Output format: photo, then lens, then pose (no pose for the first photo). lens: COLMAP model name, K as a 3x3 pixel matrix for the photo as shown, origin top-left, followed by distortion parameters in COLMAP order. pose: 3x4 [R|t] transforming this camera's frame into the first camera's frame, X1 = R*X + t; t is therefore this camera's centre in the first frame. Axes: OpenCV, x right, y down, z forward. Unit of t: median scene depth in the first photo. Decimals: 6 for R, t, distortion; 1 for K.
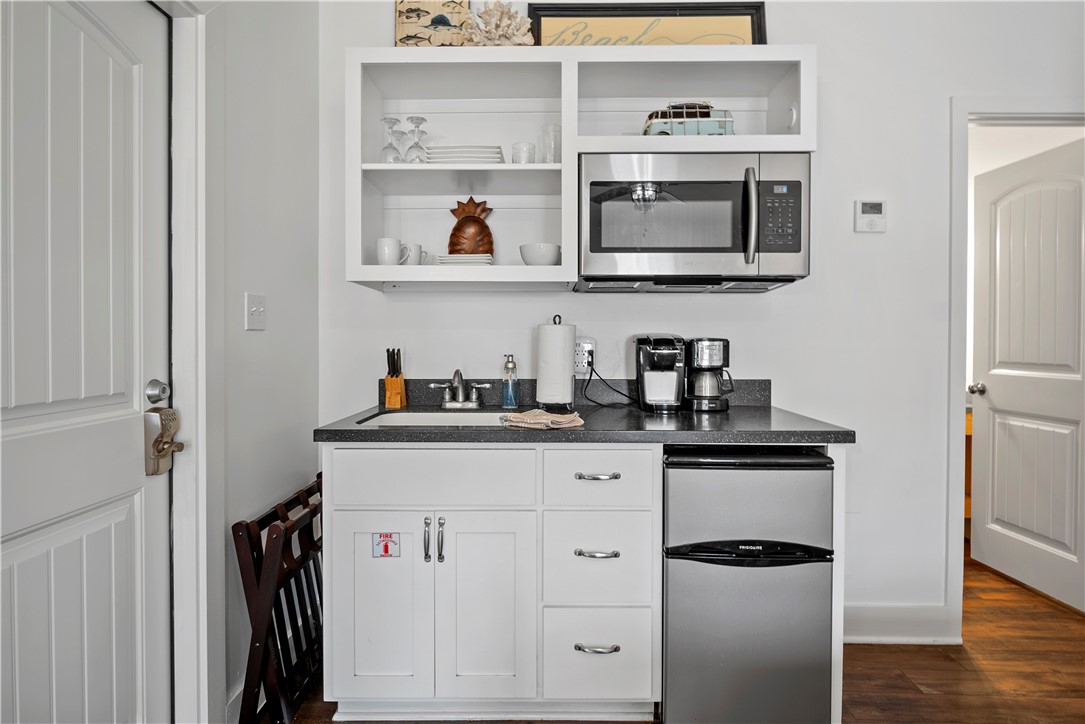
lens RADIAL K [[593.7, 0, 543.0], [0, 593.7, 355.4], [0, 0, 1]] dist [-0.005029, -0.003649]
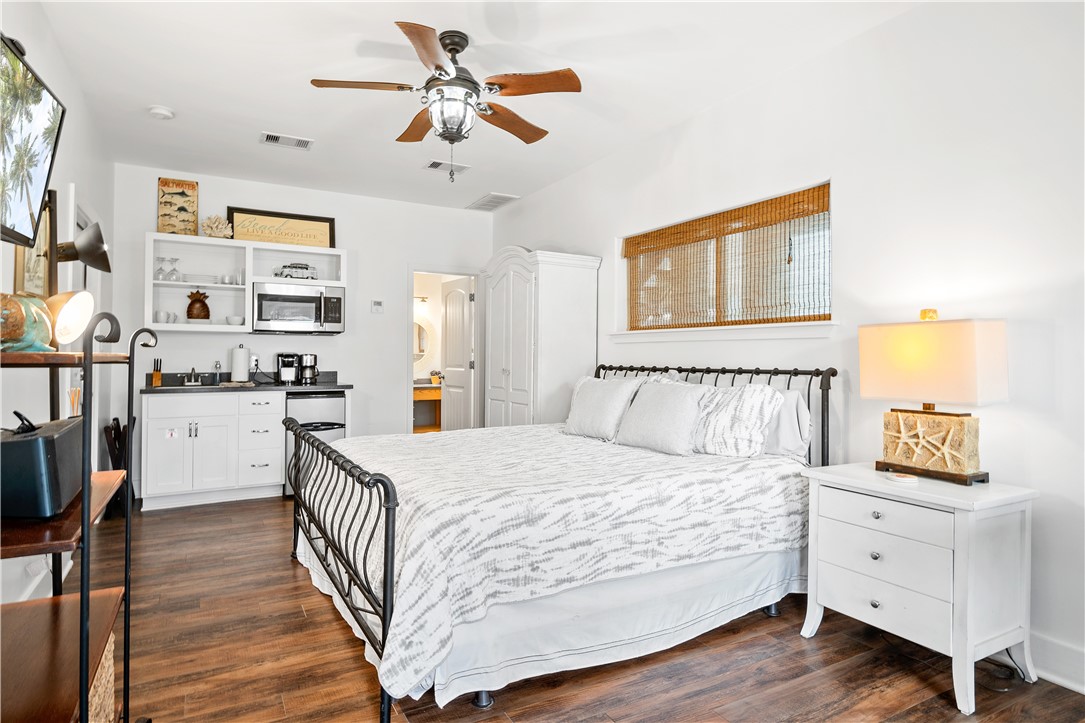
lens RADIAL K [[593.7, 0, 536.3], [0, 593.7, 343.8], [0, 0, 1]] dist [-0.005029, -0.003649]
pose [[0.859433, 0.010019, 0.511151, -0.175821], [0.015240, 0.998862, -0.045204, 0.055033], [-0.511022, 0.046640, 0.858302, -1.644192]]
